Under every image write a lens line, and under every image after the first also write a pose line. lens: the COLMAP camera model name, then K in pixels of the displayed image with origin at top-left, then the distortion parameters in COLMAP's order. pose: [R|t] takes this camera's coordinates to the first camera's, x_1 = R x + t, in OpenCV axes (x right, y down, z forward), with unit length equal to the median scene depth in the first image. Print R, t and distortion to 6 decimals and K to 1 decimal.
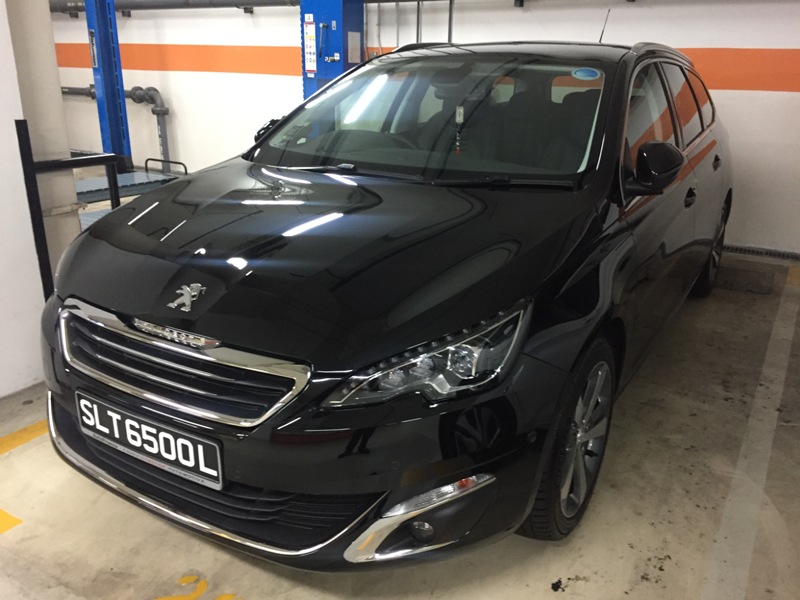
lens RADIAL K [[687.9, 0, 400.0], [0, 687.9, 300.0], [0, 0, 1]] dist [0.081124, -0.119734]
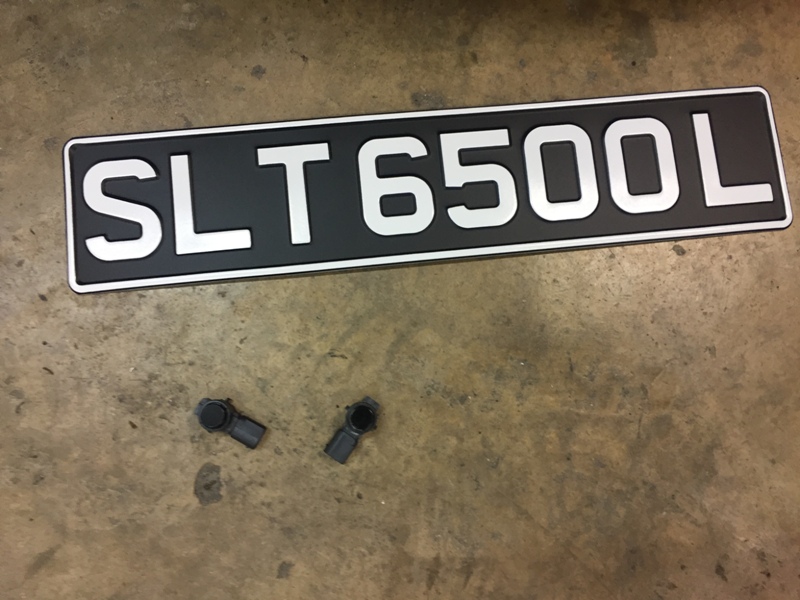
lens RADIAL K [[687.9, 0, 400.0], [0, 687.9, 300.0], [0, 0, 1]] dist [0.081124, -0.119734]
pose [[0.814236, -0.029031, 0.579808, -0.513619], [0.288388, 0.887027, -0.360576, 0.314433], [-0.503837, 0.460804, 0.730622, 0.767102]]
